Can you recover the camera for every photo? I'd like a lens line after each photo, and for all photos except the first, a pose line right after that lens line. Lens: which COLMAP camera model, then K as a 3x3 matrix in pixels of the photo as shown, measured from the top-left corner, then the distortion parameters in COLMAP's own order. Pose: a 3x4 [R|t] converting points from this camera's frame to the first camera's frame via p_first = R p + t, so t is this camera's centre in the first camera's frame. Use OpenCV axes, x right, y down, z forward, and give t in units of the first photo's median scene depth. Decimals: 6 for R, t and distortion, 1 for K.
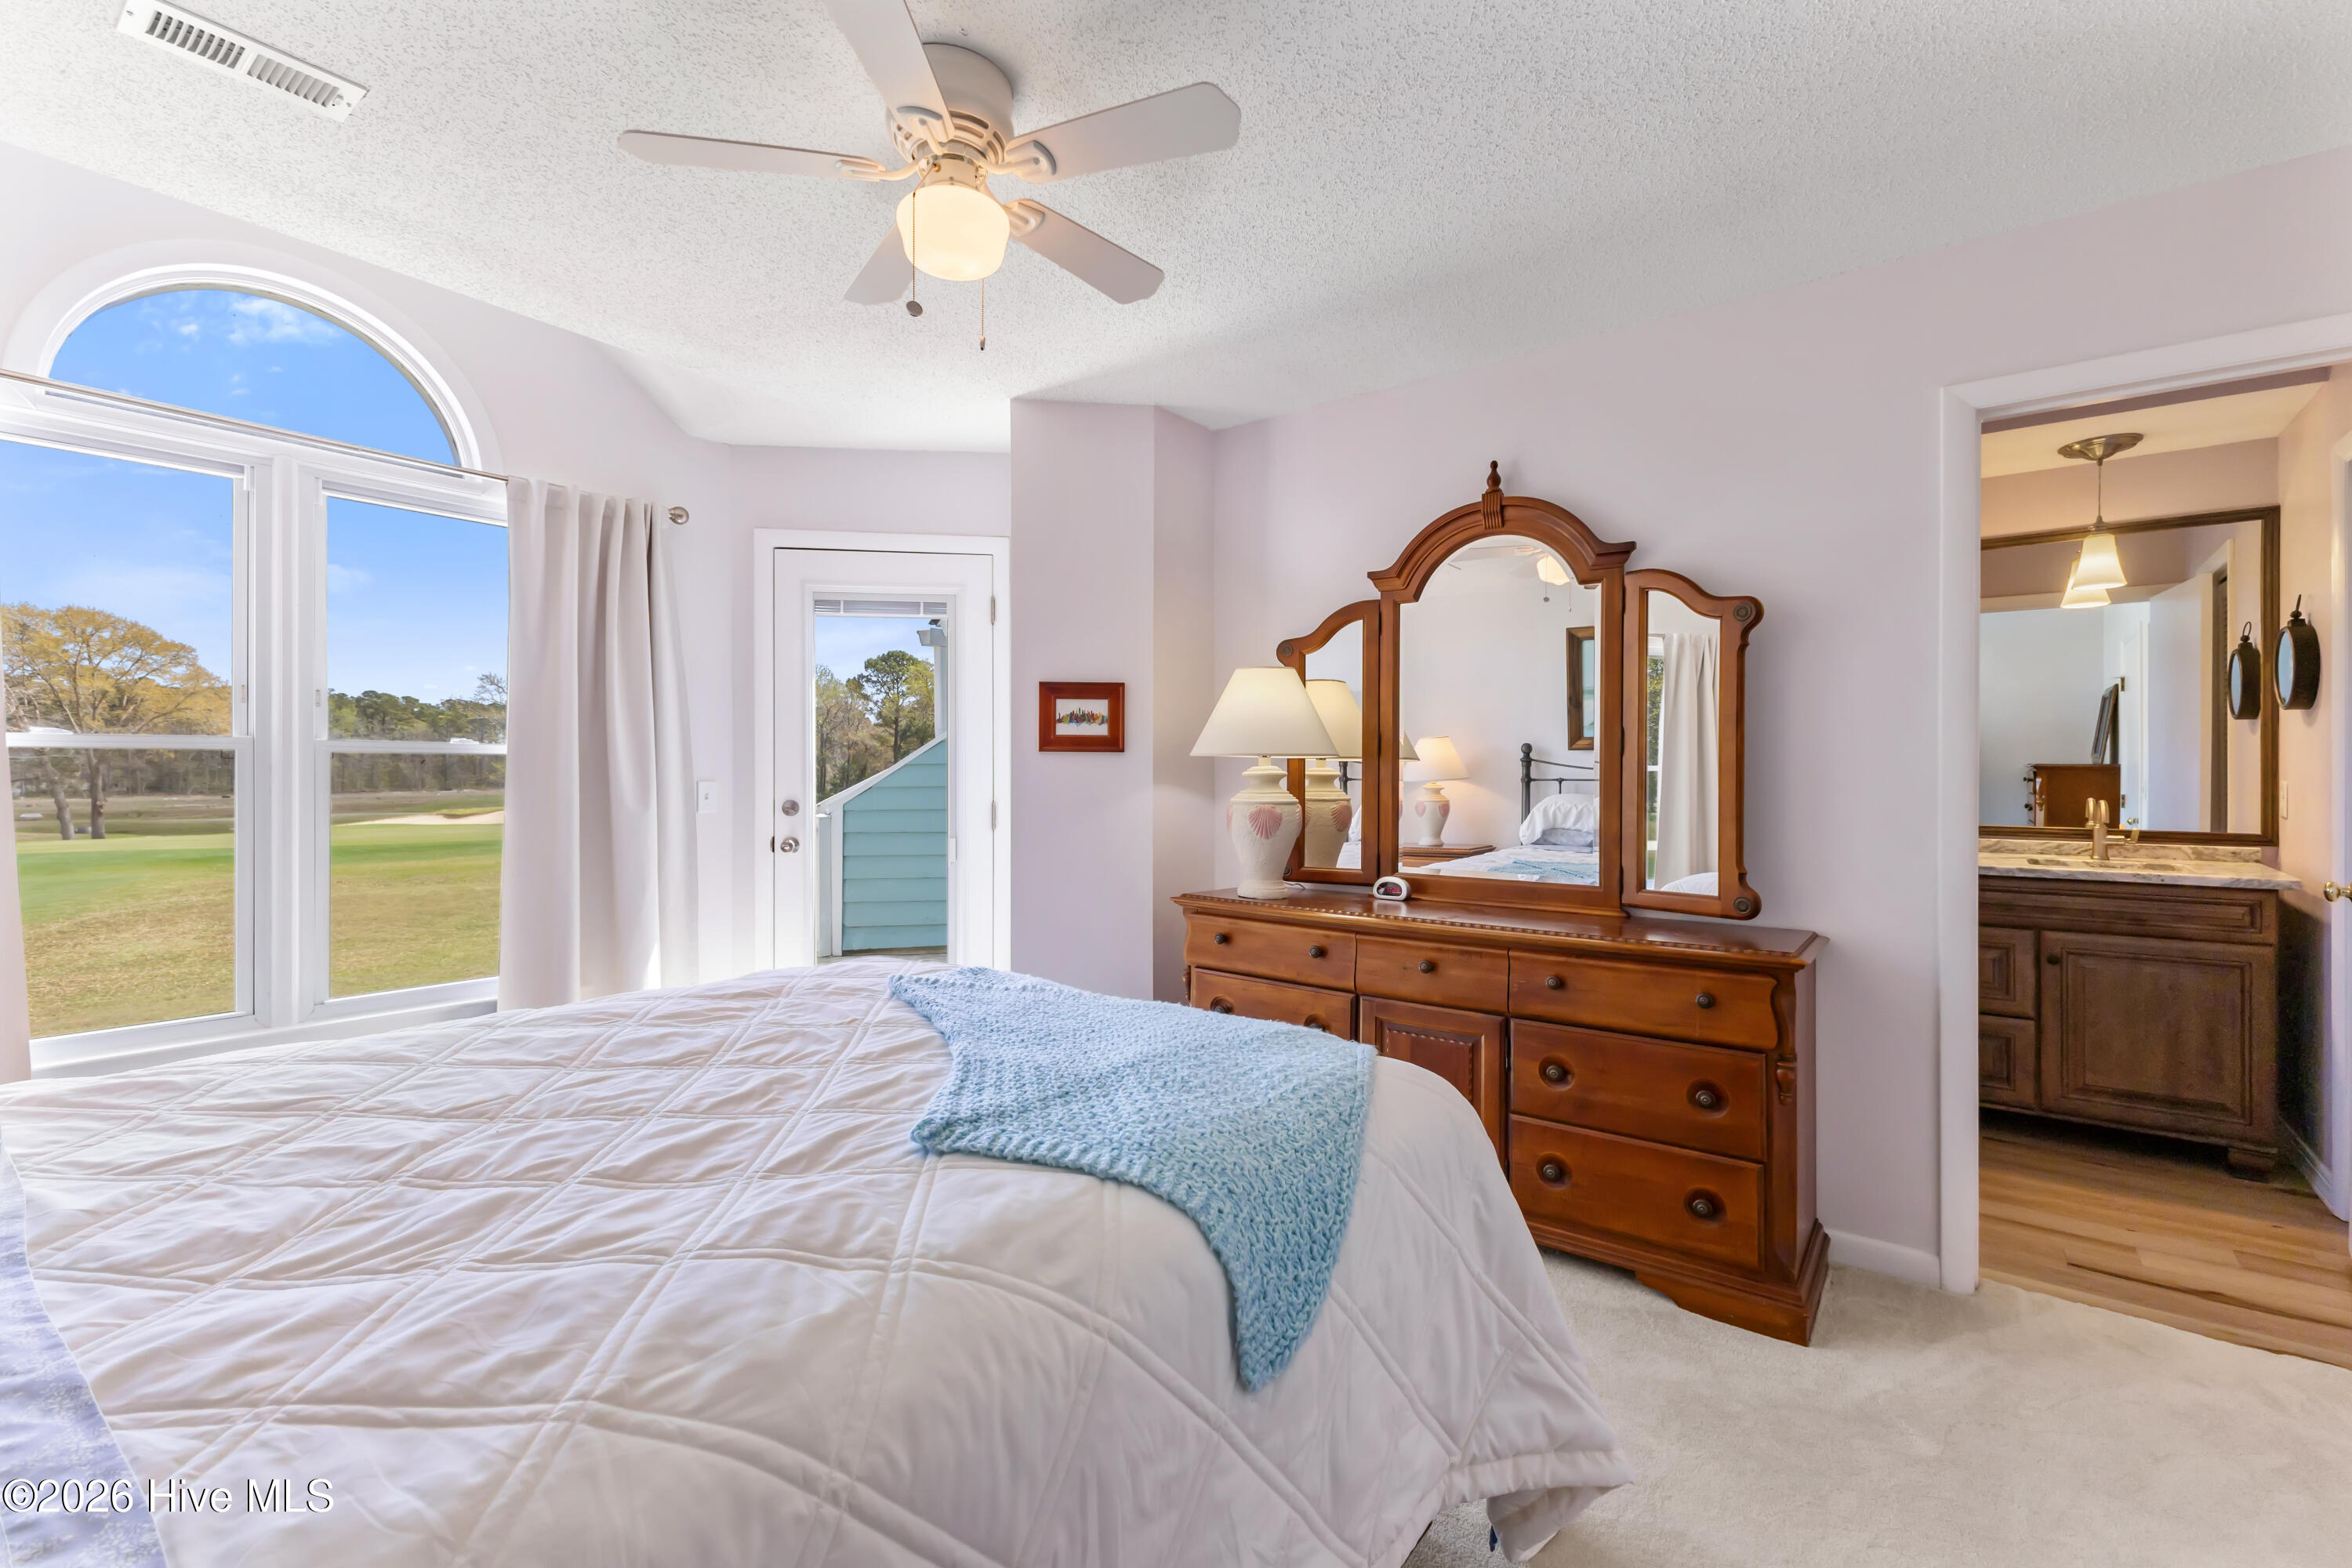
lens RADIAL K [[1015.5, 0, 1175.0], [0, 1015.5, 779.2], [0, 0, 1]] dist [0.008670, -0.001579]
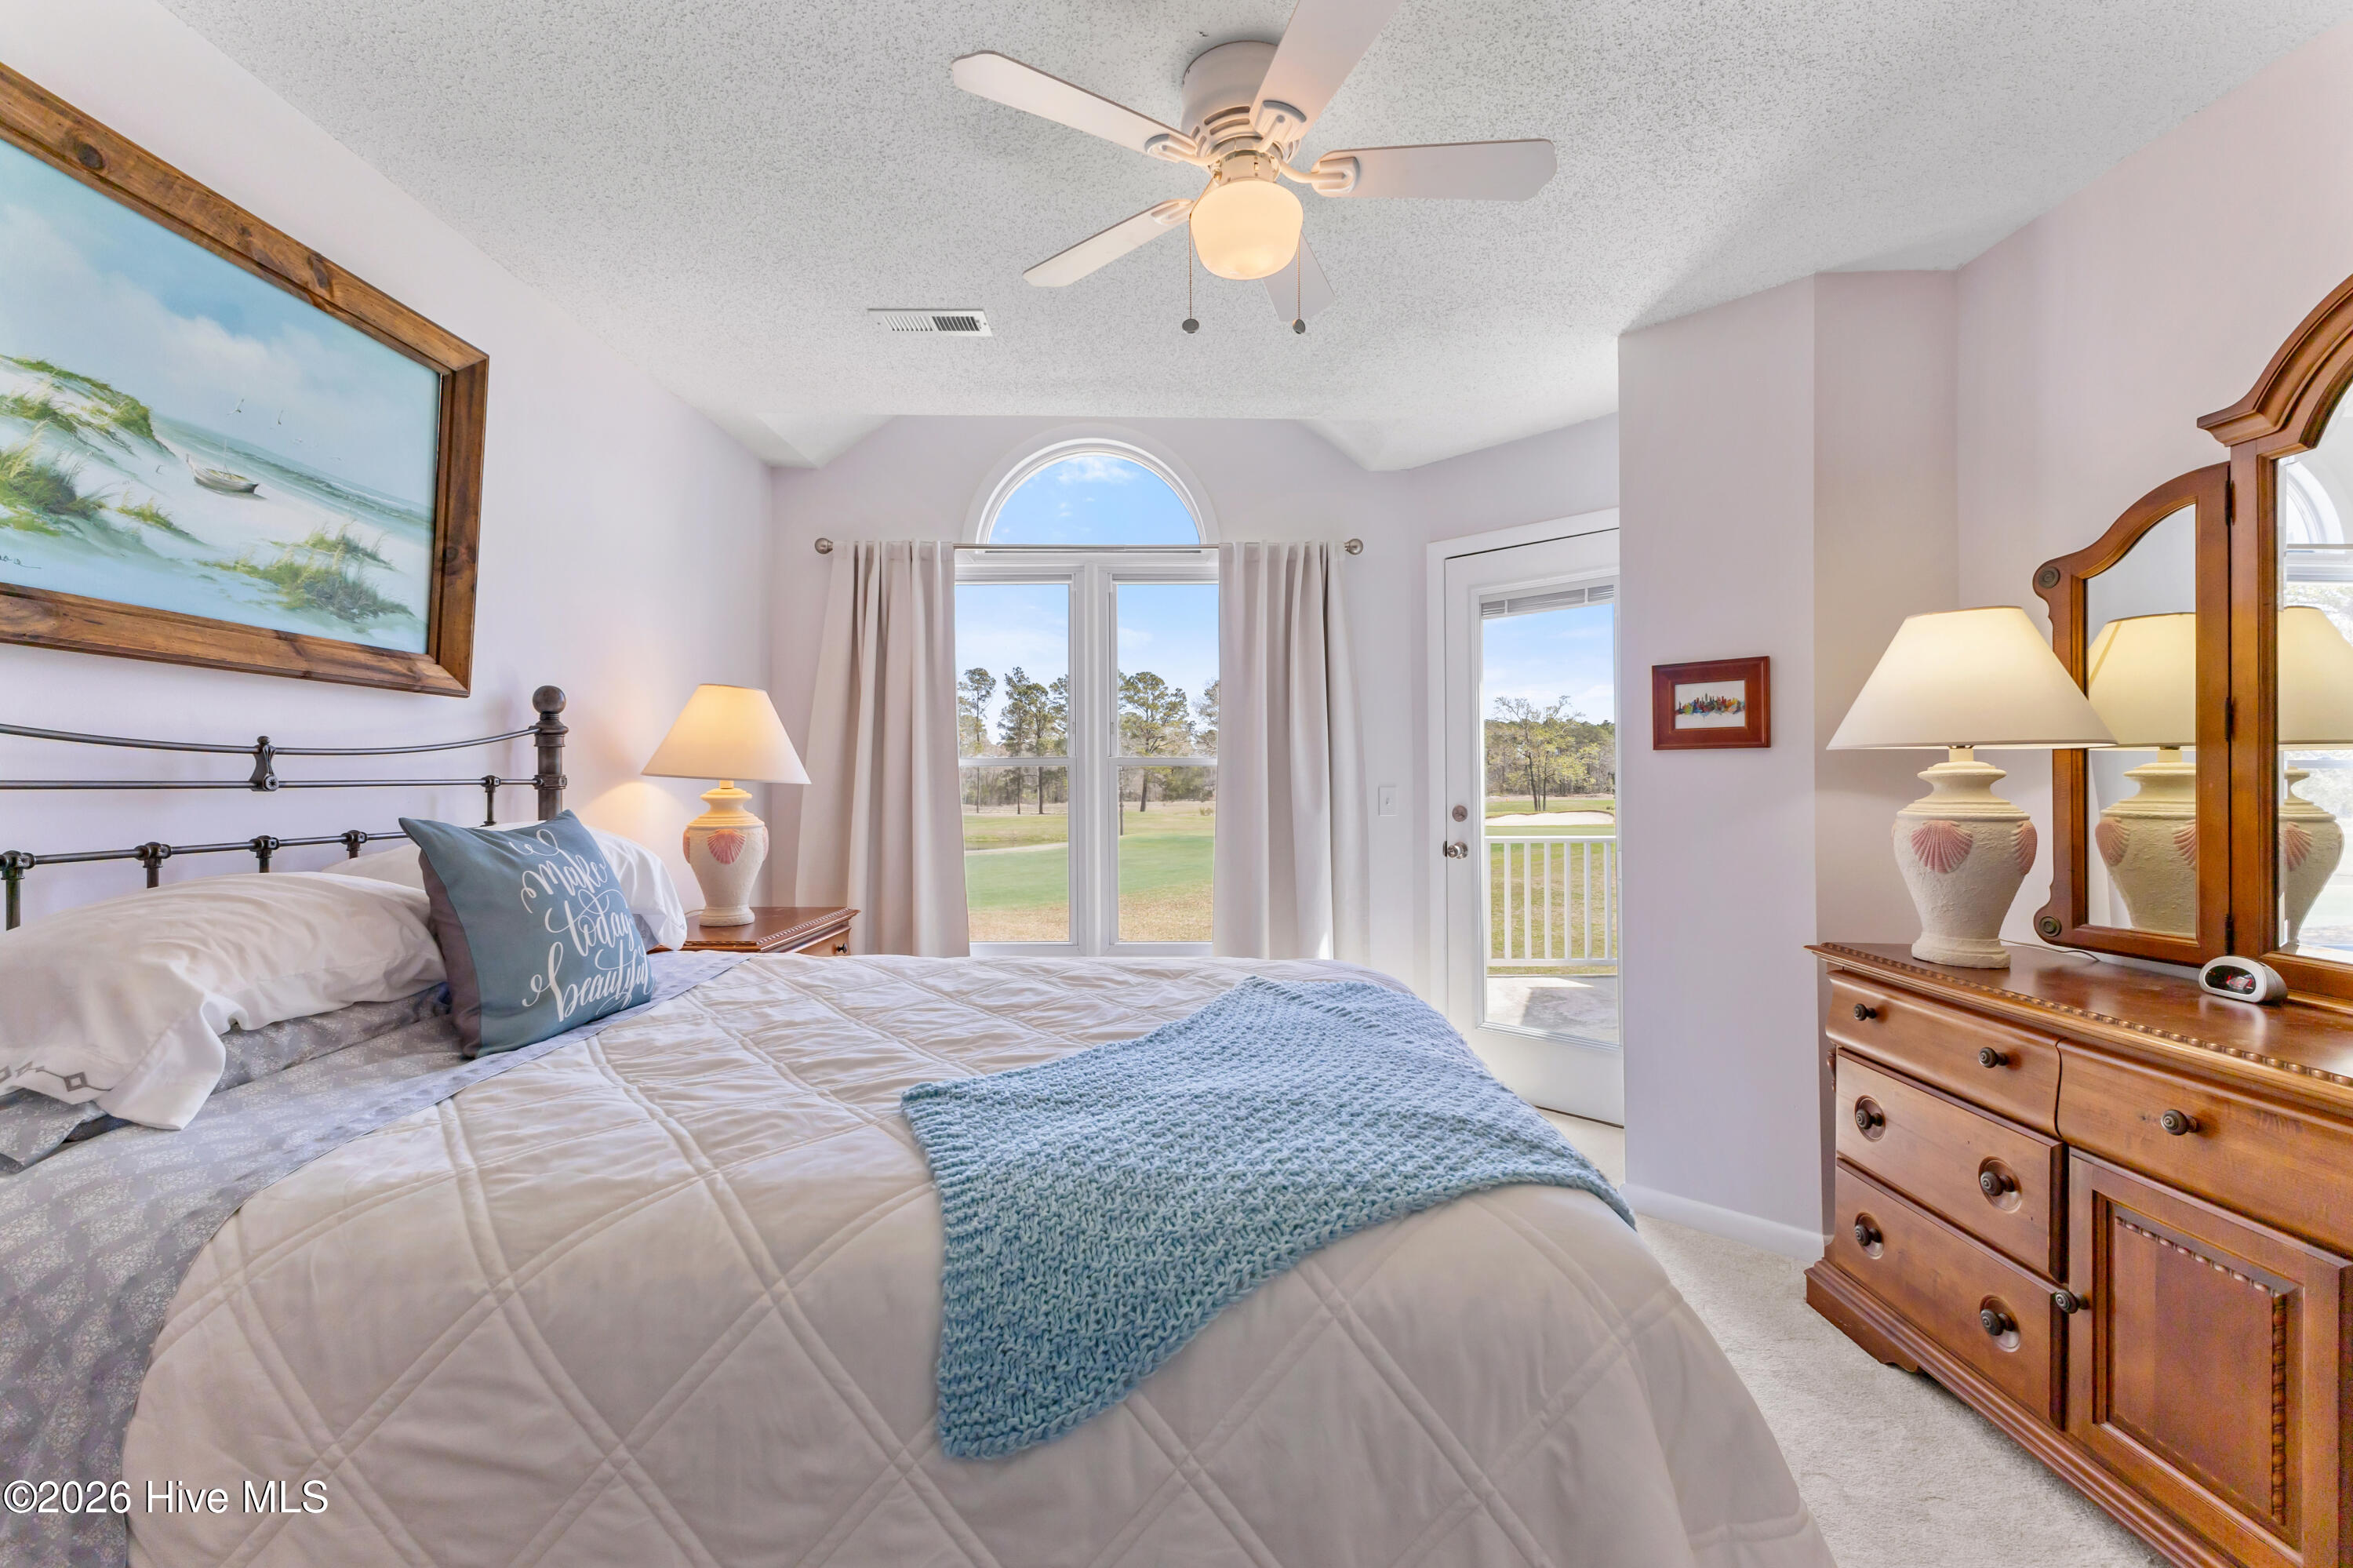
lens RADIAL K [[1016.0, 0, 1176.4], [0, 1016.0, 790.4], [0, 0, 1]] dist [0.008670, -0.001579]
pose [[0.598865, 0.003055, -0.800844, 0.296478], [-0.003150, 0.999994, 0.001458, 0.005499], [0.800843, 0.001649, 0.598872, 0.191725]]
